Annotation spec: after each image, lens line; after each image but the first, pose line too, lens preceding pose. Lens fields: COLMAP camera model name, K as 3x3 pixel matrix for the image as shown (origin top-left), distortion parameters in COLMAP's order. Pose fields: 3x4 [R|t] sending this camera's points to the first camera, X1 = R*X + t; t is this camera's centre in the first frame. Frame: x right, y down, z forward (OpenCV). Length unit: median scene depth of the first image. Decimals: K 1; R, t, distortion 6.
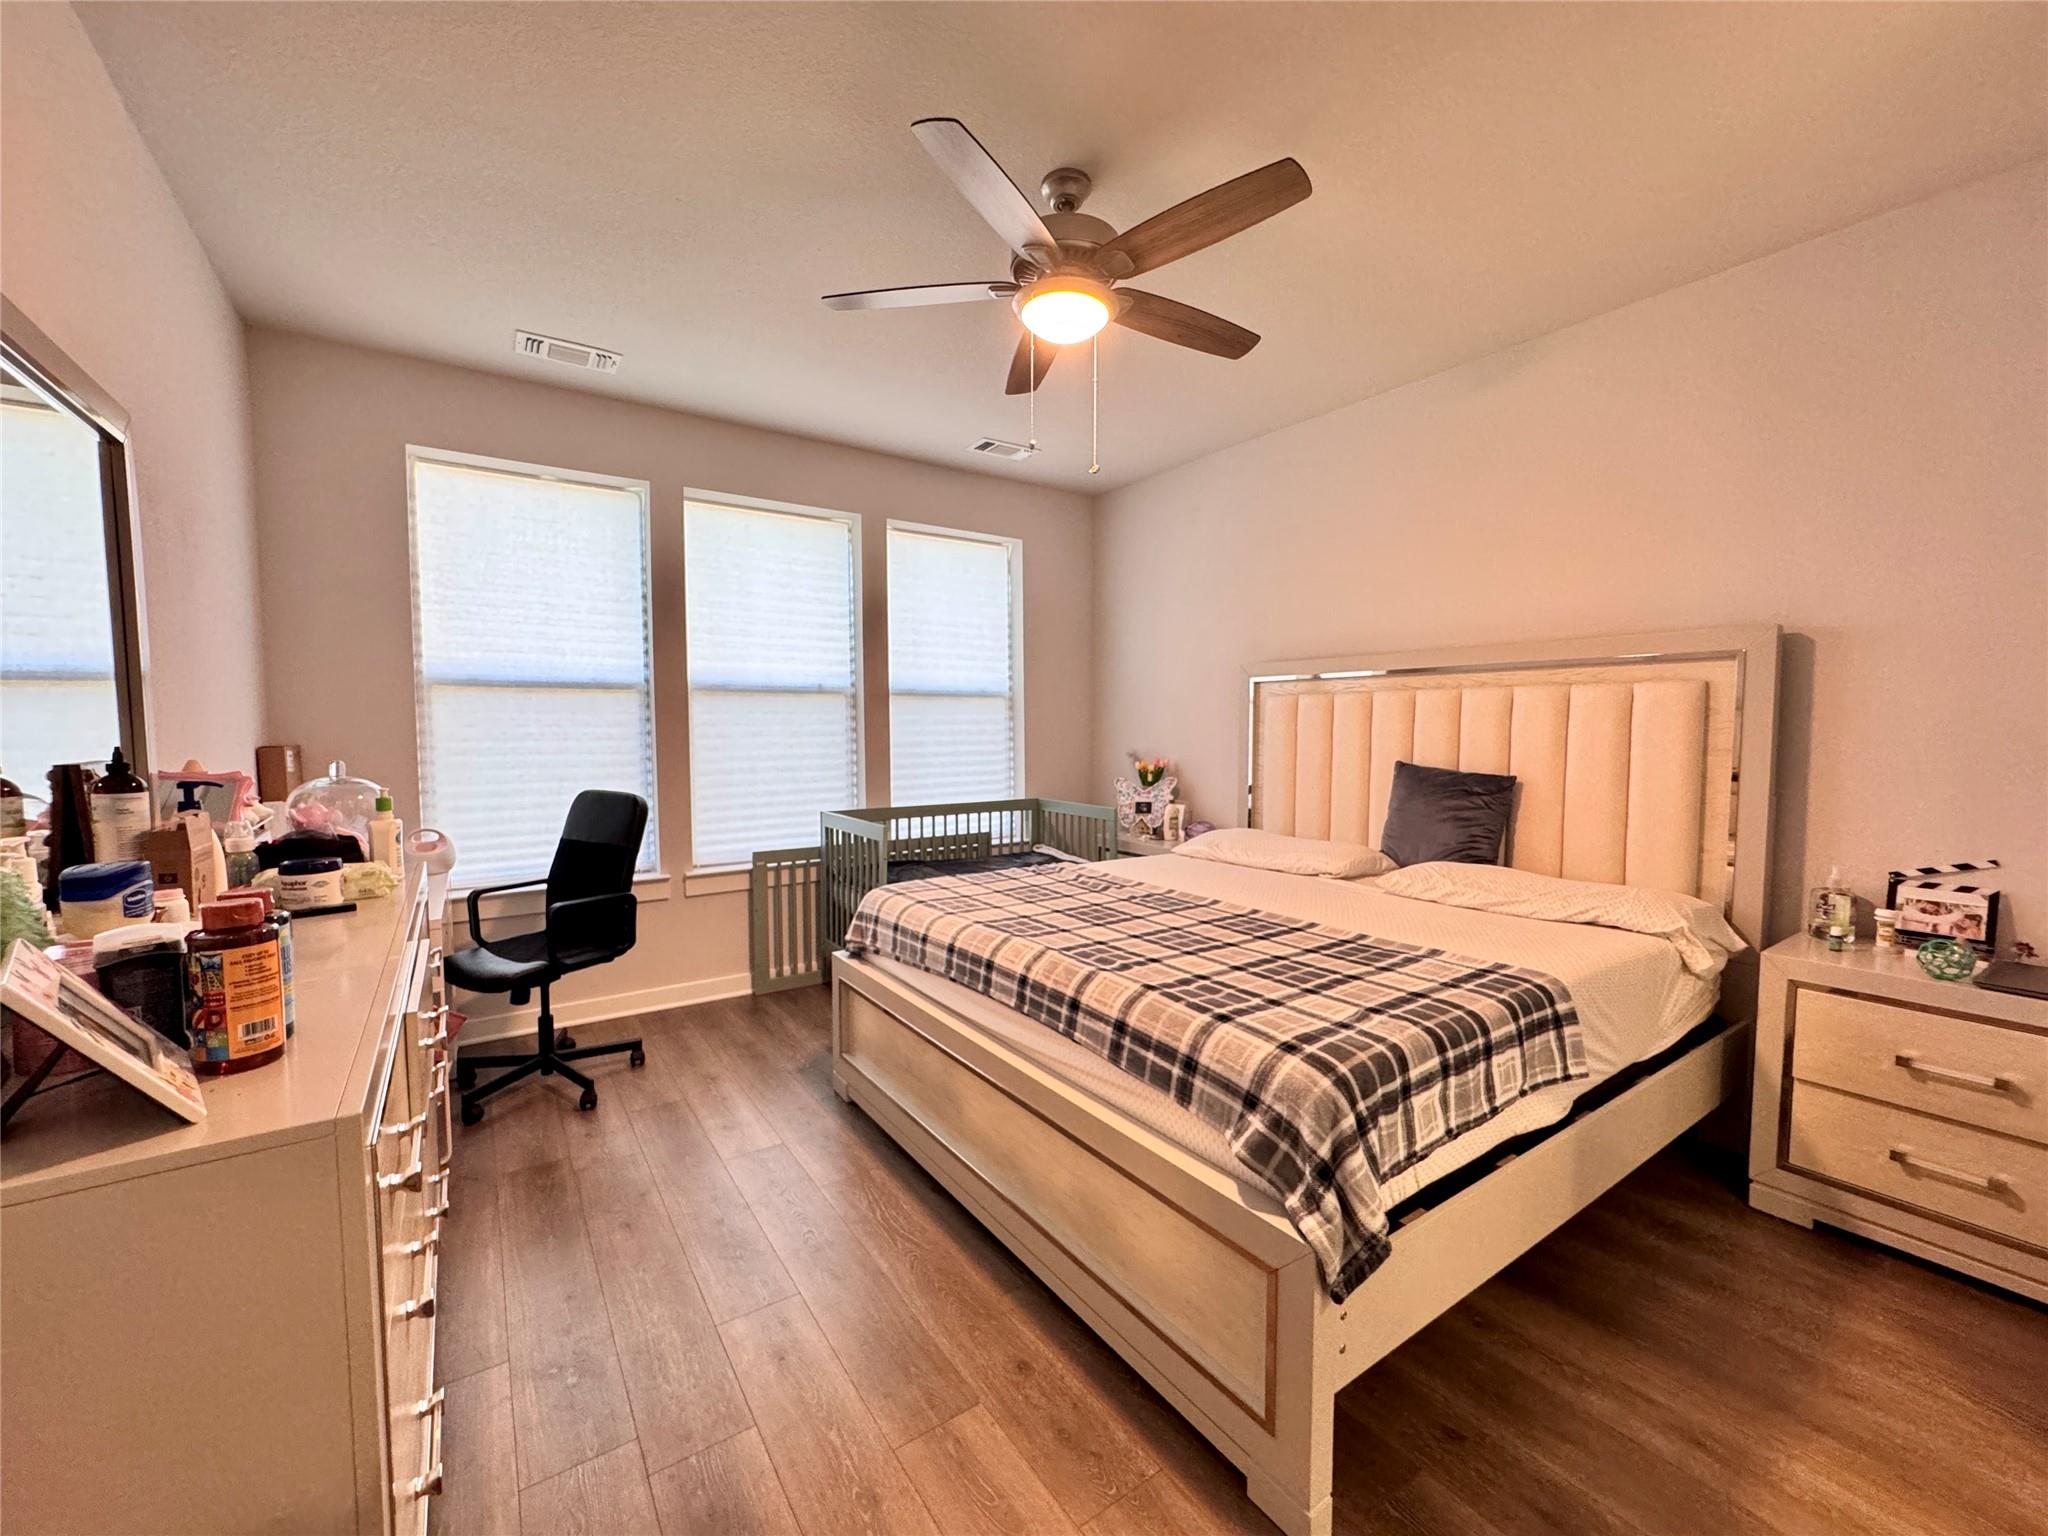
lens RADIAL K [[815.7, 0, 1024.0], [0, 815.7, 770.4], [0, 0, 1]] dist [0.000204, 0.000124]
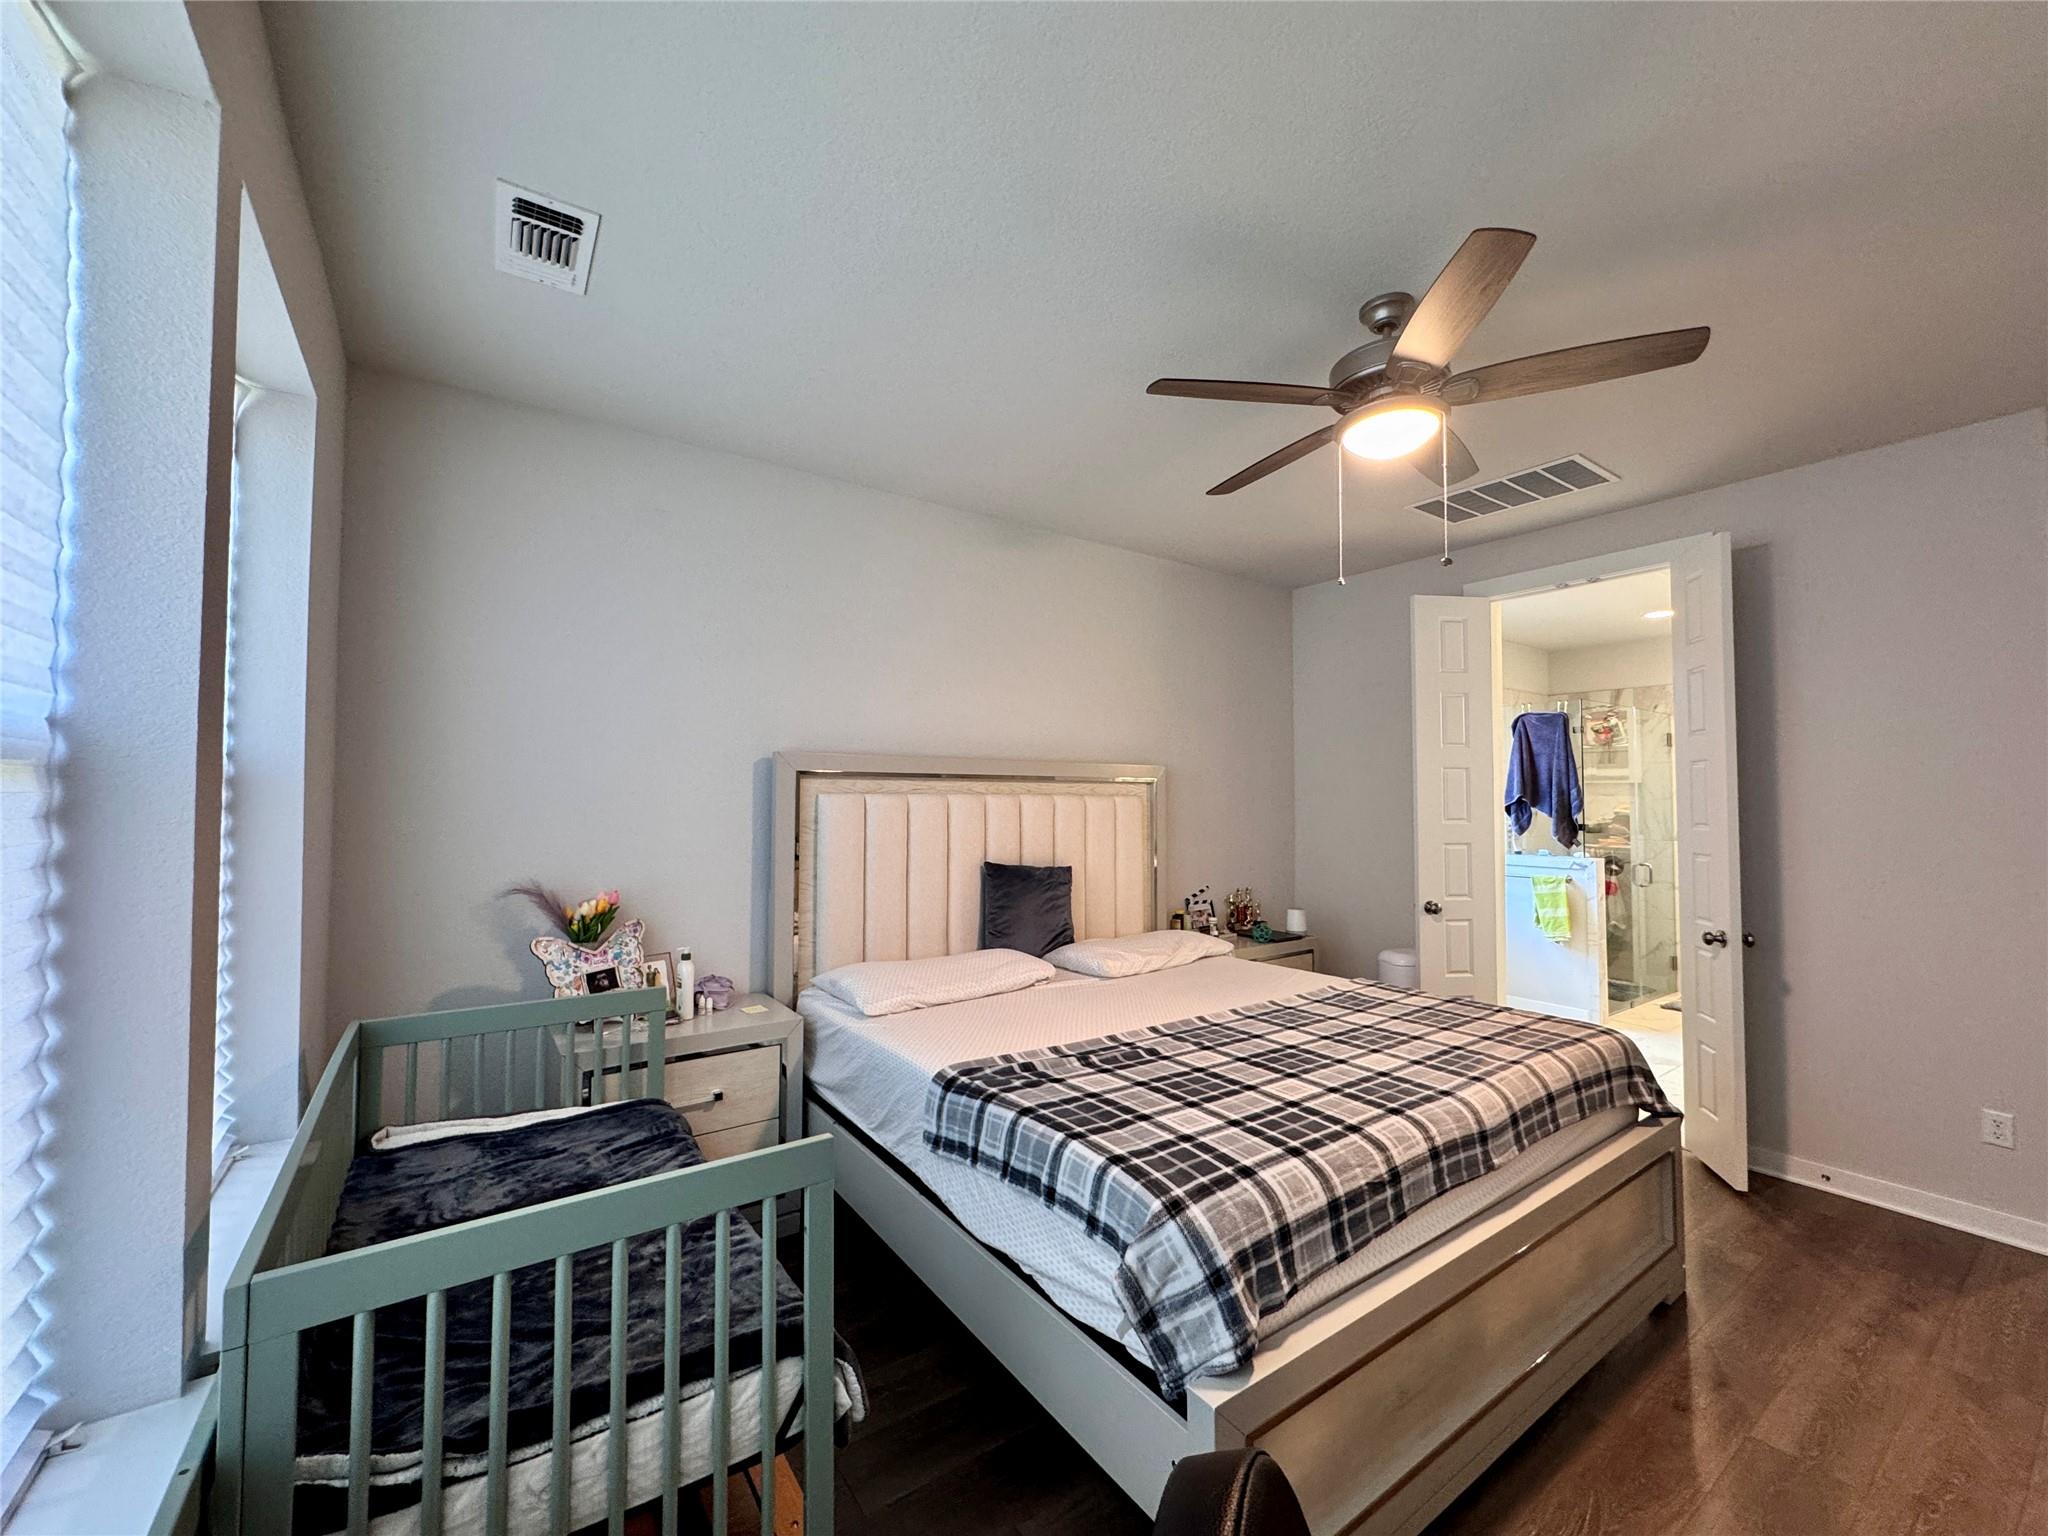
lens RADIAL K [[815.7, 0, 1024.0], [0, 815.7, 770.4], [0, 0, 1]] dist [0.000204, 0.000124]
pose [[-0.001442, 0.028406, 0.999595, -0.659609], [0.049346, 0.998381, -0.028301, -0.108617], [-0.998781, 0.049285, -0.002841, 1.065333]]
